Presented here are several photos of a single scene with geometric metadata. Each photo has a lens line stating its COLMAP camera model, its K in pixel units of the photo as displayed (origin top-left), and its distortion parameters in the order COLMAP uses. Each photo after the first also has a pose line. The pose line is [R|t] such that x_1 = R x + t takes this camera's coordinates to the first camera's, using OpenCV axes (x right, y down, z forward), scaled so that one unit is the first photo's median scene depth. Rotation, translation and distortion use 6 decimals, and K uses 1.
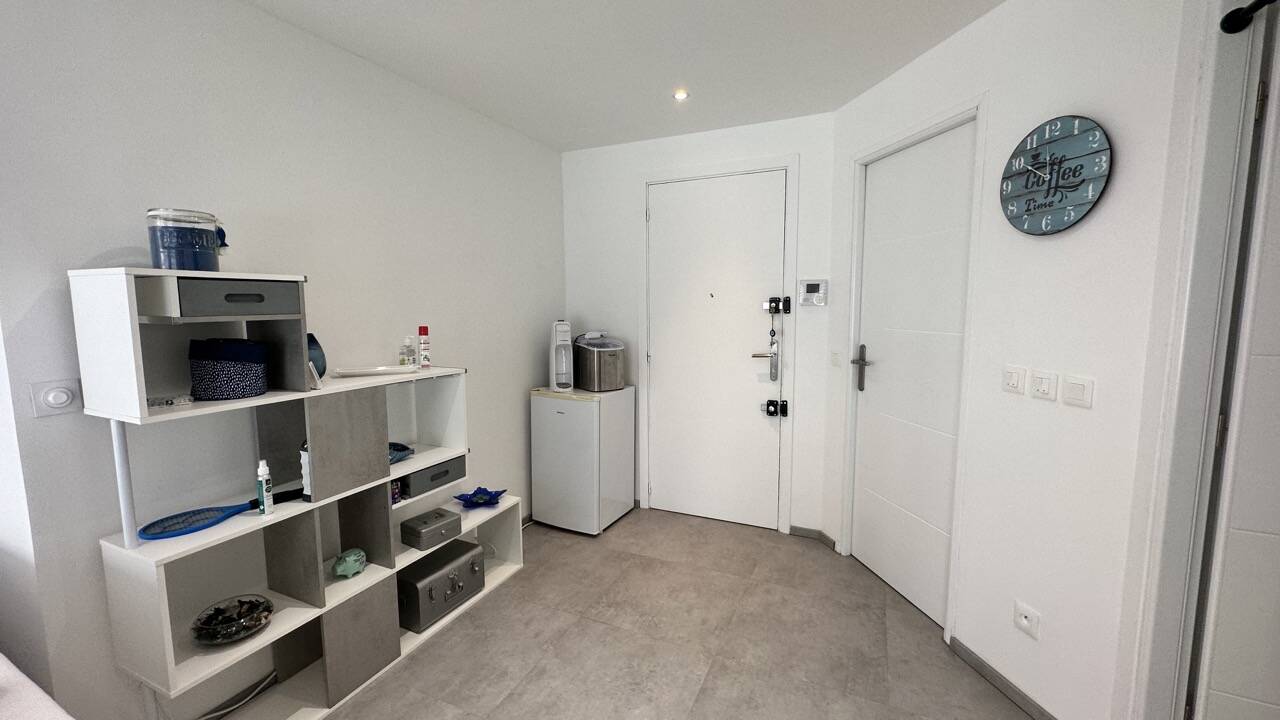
lens RADIAL K [[514.9, 0, 638.6], [0, 514.9, 355.3], [0, 0, 1]] dist [0.002711, 0.000287]
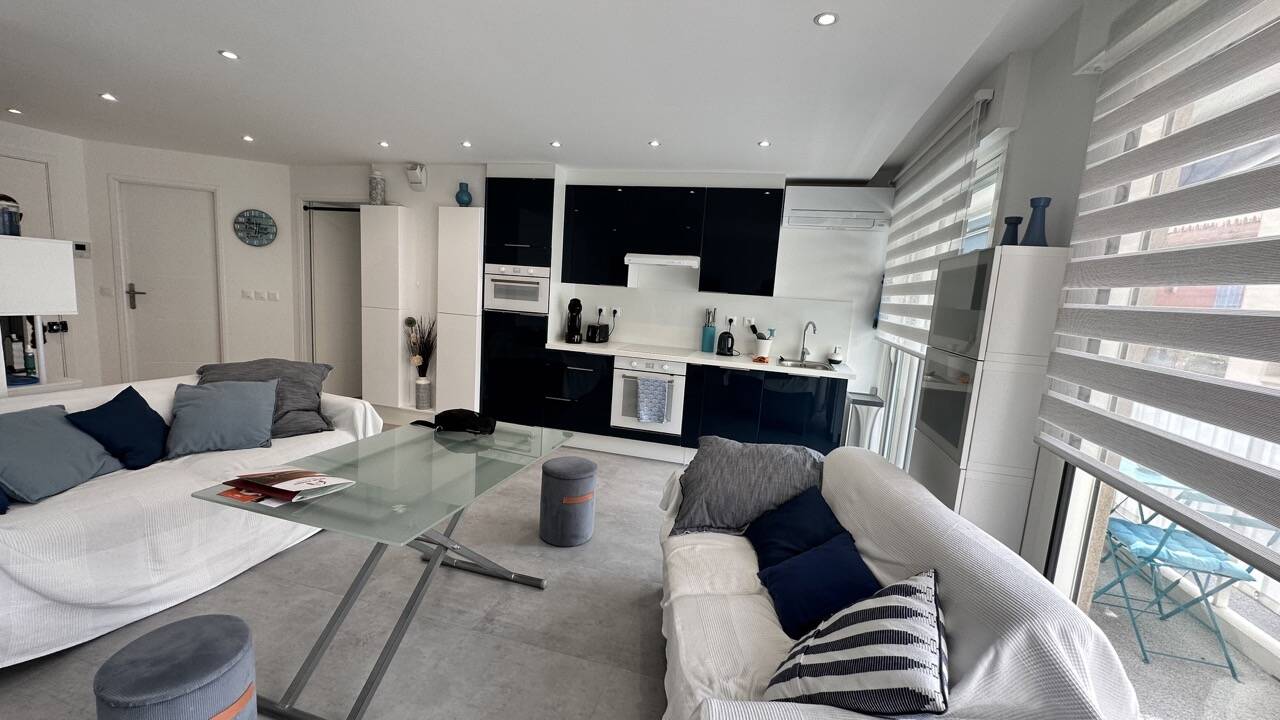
lens RADIAL K [[514.9, 0, 637.6], [0, 514.9, 361.2], [0, 0, 1]] dist [0.002711, 0.000287]
pose [[-0.192976, -0.138531, 0.971375, -2.629765], [0.039652, 0.988074, 0.148789, 0.079381], [-0.980402, 0.067229, -0.185181, -0.609807]]
